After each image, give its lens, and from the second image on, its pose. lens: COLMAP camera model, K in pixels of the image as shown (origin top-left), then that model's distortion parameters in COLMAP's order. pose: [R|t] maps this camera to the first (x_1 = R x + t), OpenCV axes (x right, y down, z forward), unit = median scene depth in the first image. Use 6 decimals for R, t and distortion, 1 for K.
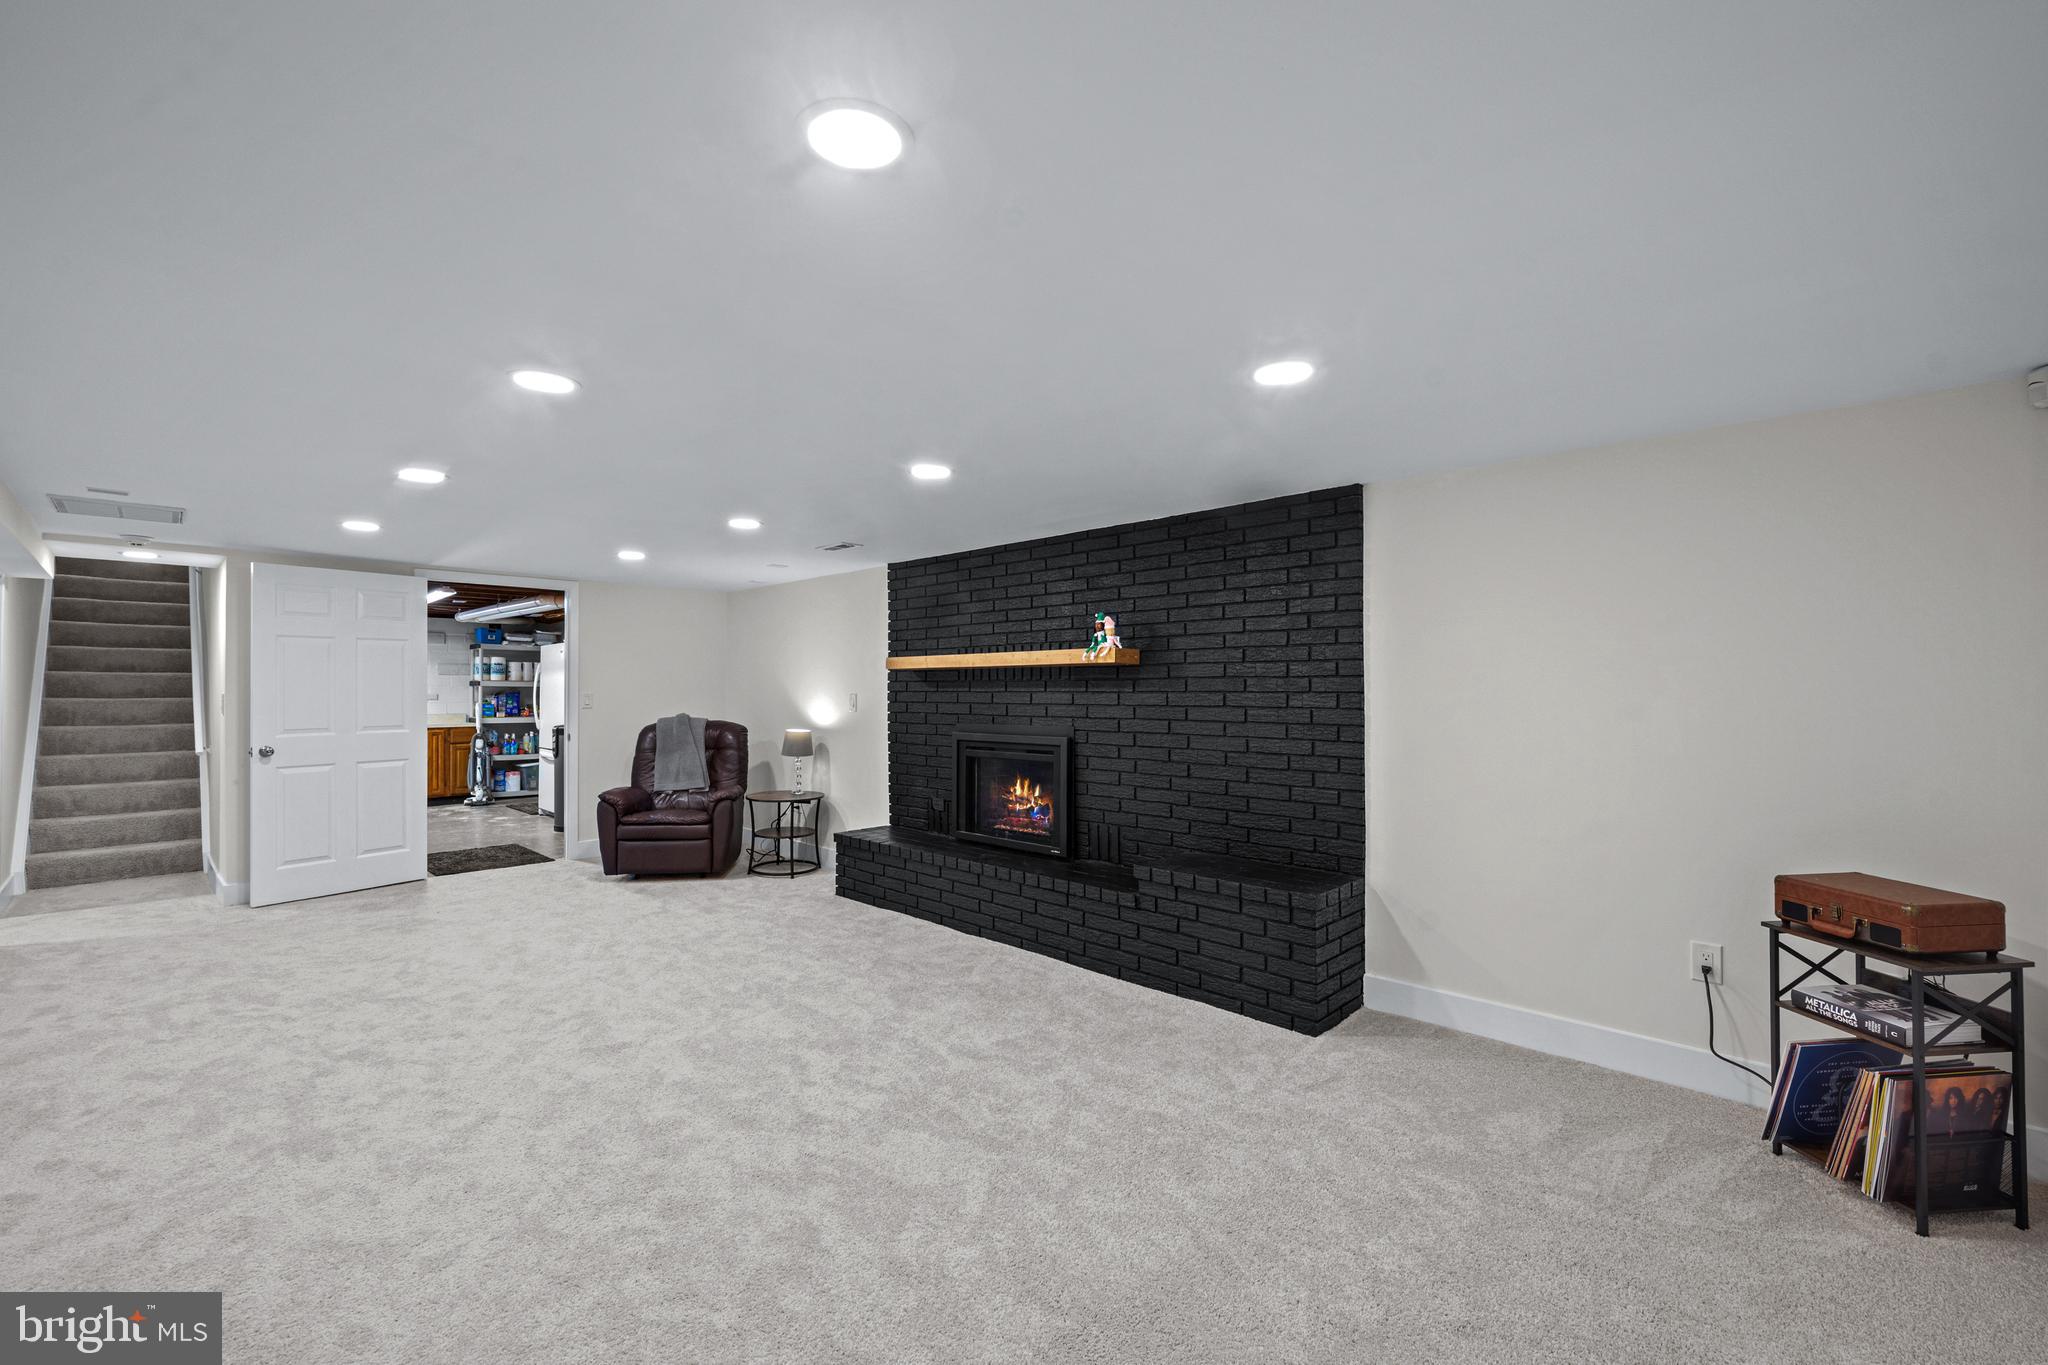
lens RADIAL K [[862.2, 0, 1024.0], [0, 862.2, 682.5], [0, 0, 1]] dist [-0.000664, -0.000188]
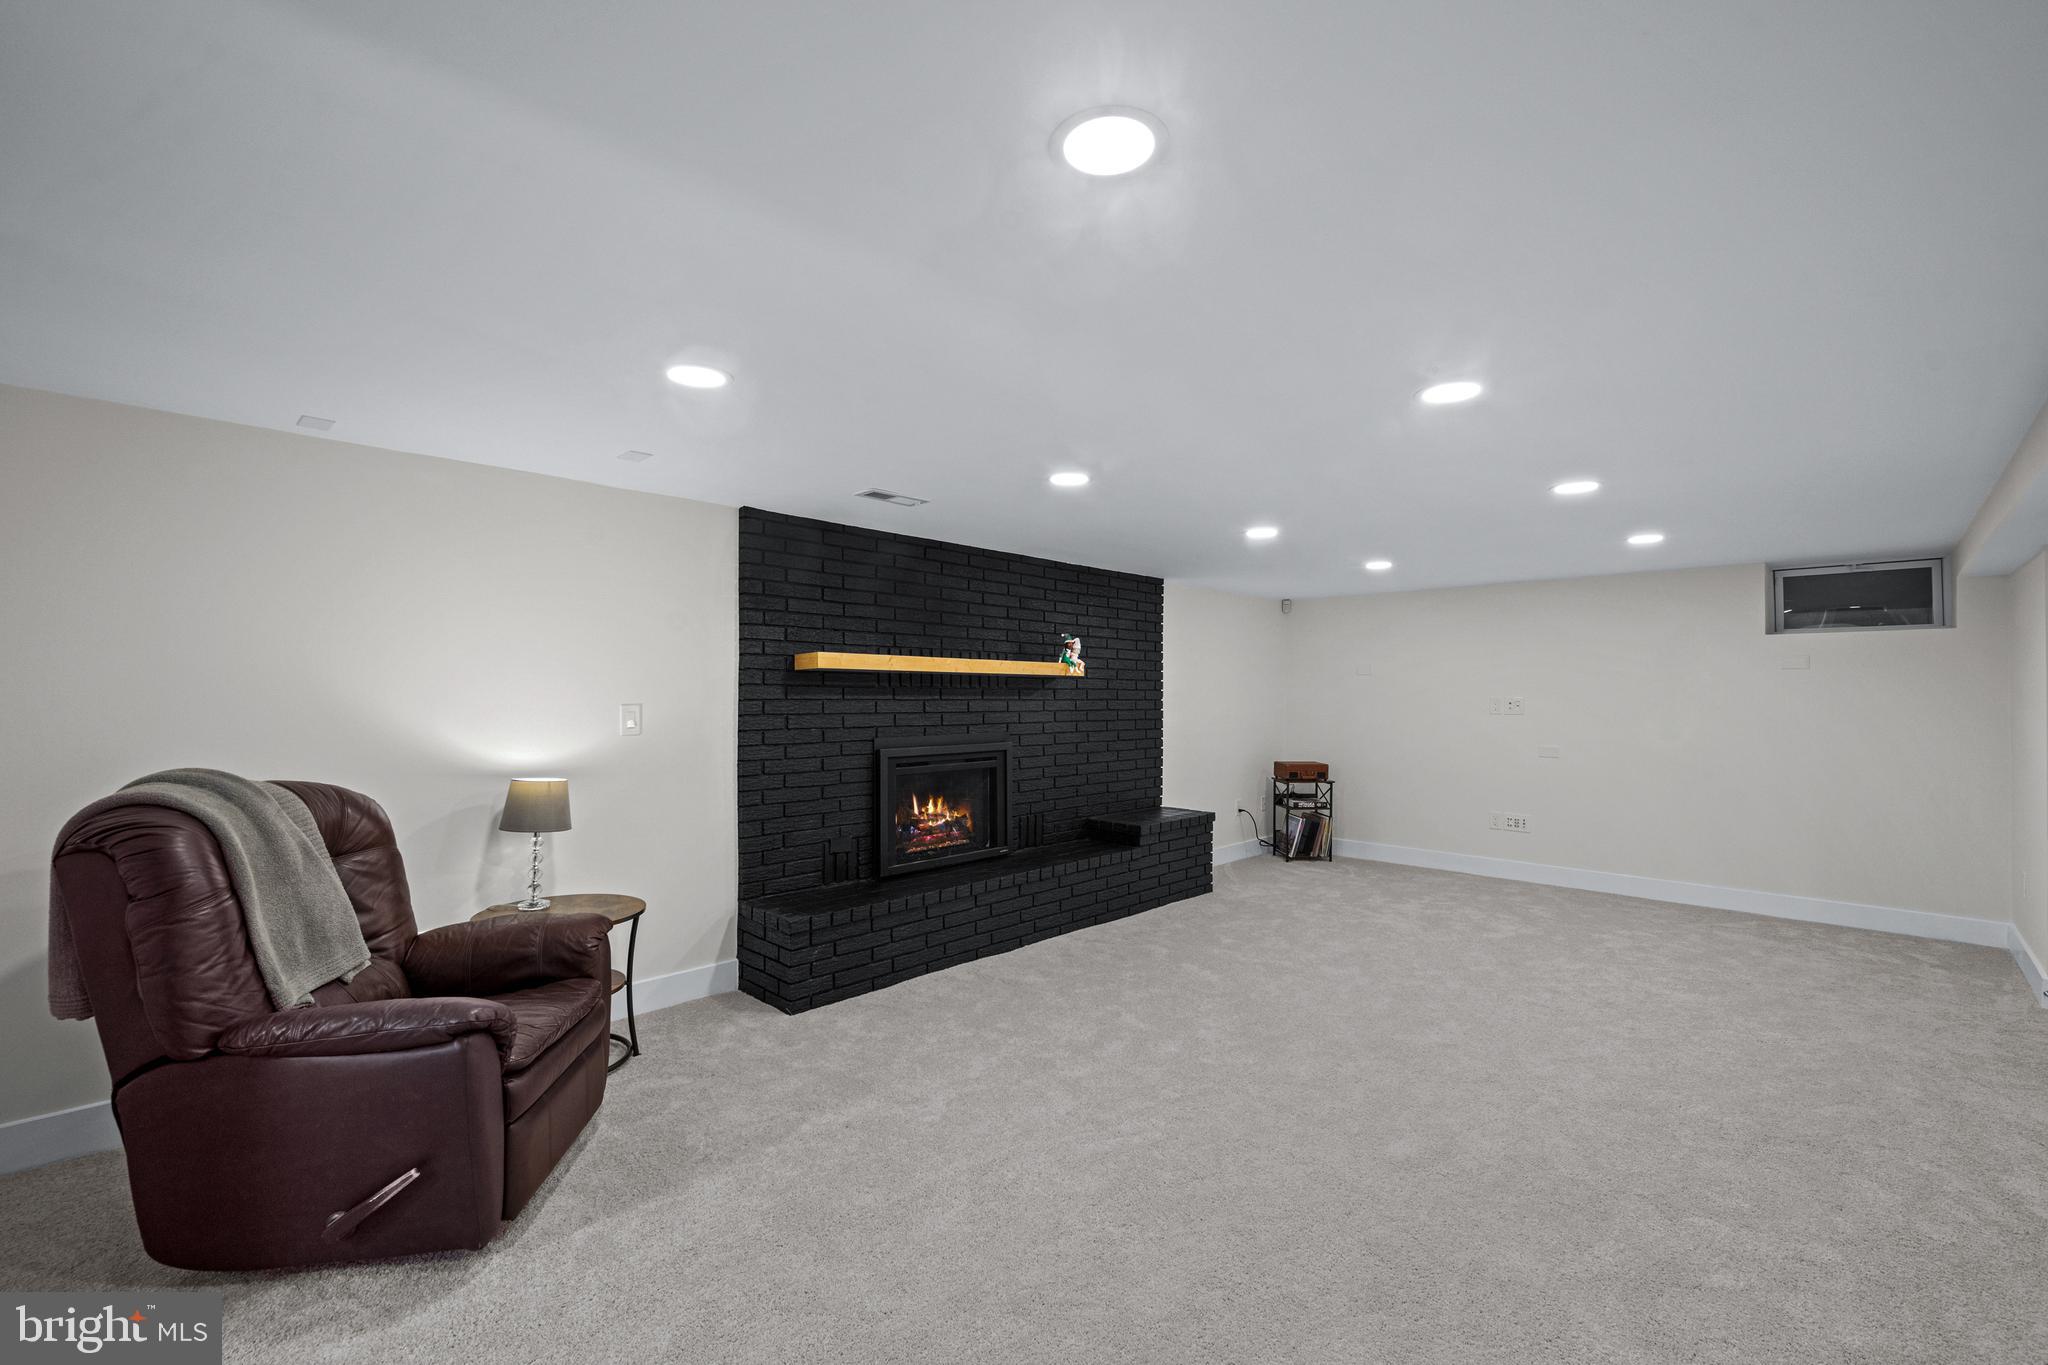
lens RADIAL K [[830.5, 0, 1020.9], [0, 830.5, 693.8], [0, 0, 1]] dist [-0.000544, -0.000036]
pose [[0.009883, 0.004993, 0.999939, -0.962795], [-0.010668, 0.999931, -0.004888, 0.008111], [-0.999894, -0.010619, 0.009935, 0.951351]]
